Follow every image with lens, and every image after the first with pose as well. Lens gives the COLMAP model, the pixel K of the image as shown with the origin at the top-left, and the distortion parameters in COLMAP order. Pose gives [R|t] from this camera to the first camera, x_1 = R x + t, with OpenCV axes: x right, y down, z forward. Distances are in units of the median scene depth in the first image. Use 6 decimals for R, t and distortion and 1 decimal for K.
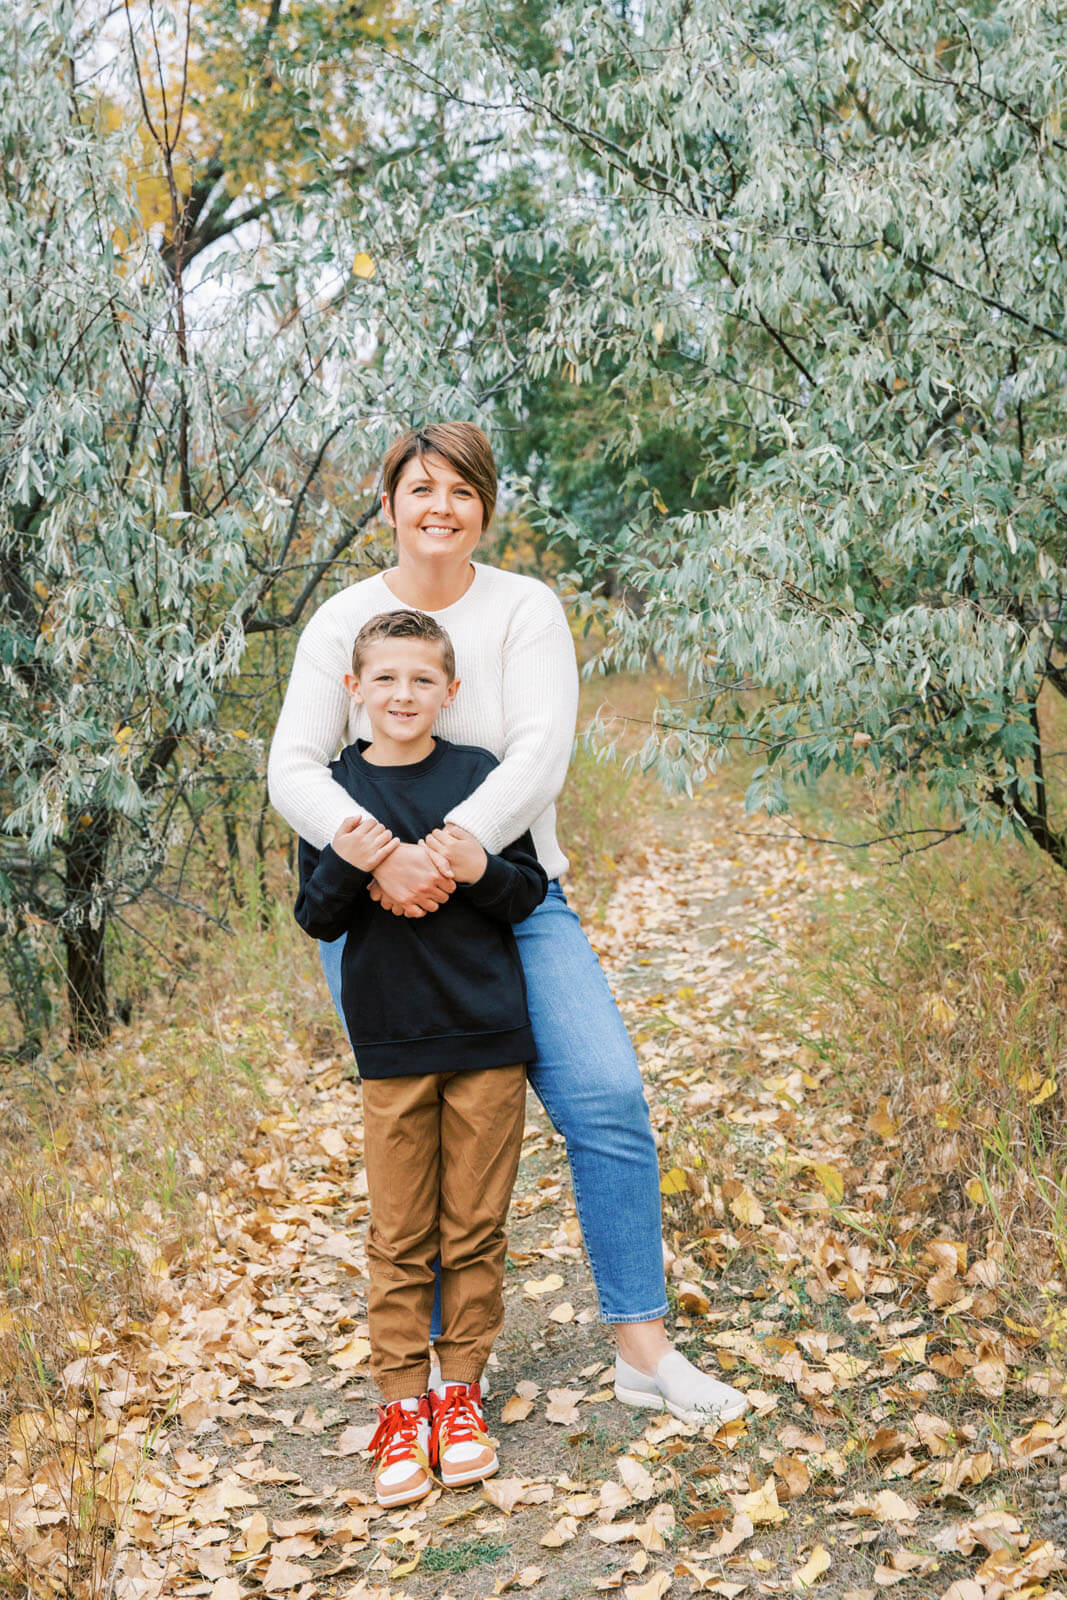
lens RADIAL K [[1961.4, 0, 527.7], [0, 1961.4, 638.3], [0, 0, 1]] dist [0.017296, -0.067709]
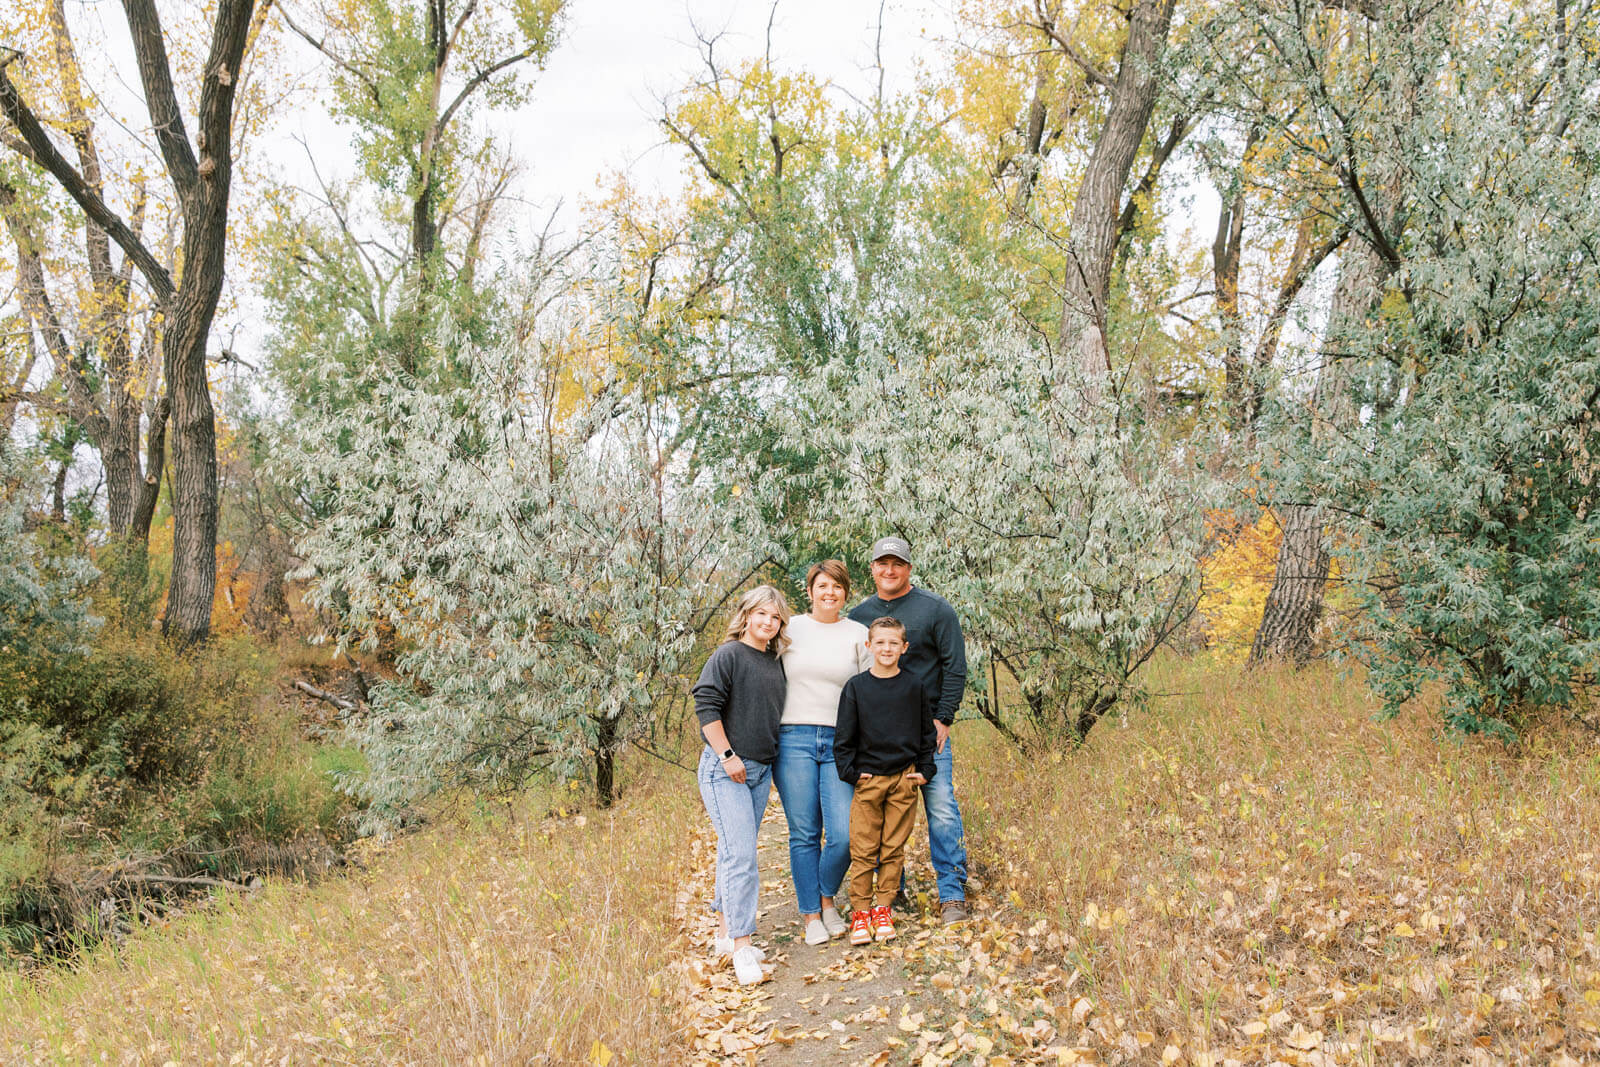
lens RADIAL K [[1636.3, 0, 798.2], [0, 1636.3, 592.7], [0, 0, 1]] dist [0.007407, -0.023102]
pose [[0.998730, 0.030235, 0.040295, -0.093635], [-0.029101, 0.999171, -0.028451, -0.003025], [-0.041122, 0.027242, 0.998783, -1.166516]]
